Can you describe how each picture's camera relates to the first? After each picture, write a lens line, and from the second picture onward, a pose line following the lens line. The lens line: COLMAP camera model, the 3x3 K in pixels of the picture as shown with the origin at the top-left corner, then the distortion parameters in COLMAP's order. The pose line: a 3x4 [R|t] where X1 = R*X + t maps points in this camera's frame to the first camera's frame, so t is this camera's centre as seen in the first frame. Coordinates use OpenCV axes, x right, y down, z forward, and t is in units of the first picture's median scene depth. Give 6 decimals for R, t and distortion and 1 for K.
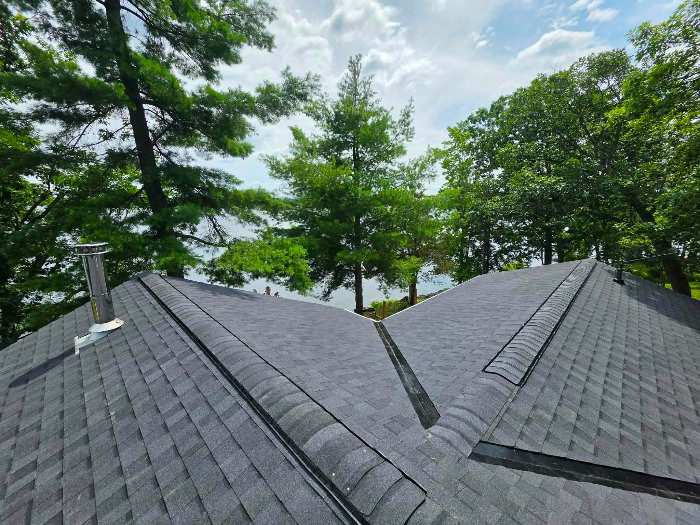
lens RADIAL K [[277.0, 0, 350.6], [0, 277.0, 263.3], [0, 0, 1]] dist [-0.007362, 0.000229]
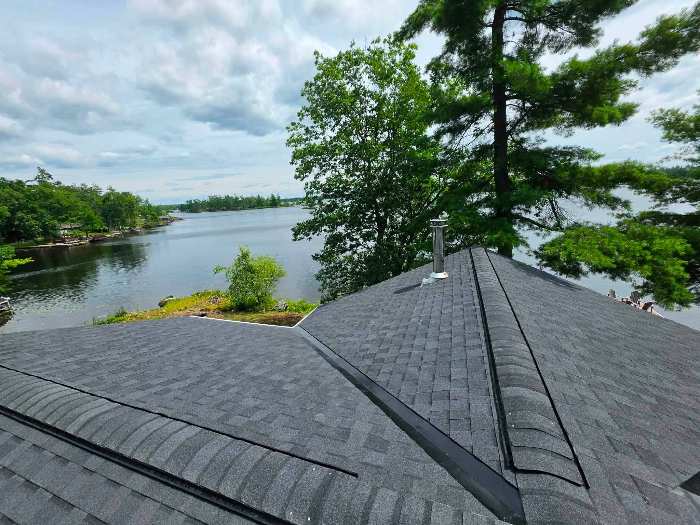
lens RADIAL K [[277.0, 0, 349.9], [0, 277.0, 263.2], [0, 0, 1]] dist [-0.007362, 0.000229]
pose [[0.411428, 0.184516, -0.892570, 0.118428], [-0.128095, 0.981280, 0.143810, 0.003636], [0.902396, 0.055167, 0.427362, -0.040250]]
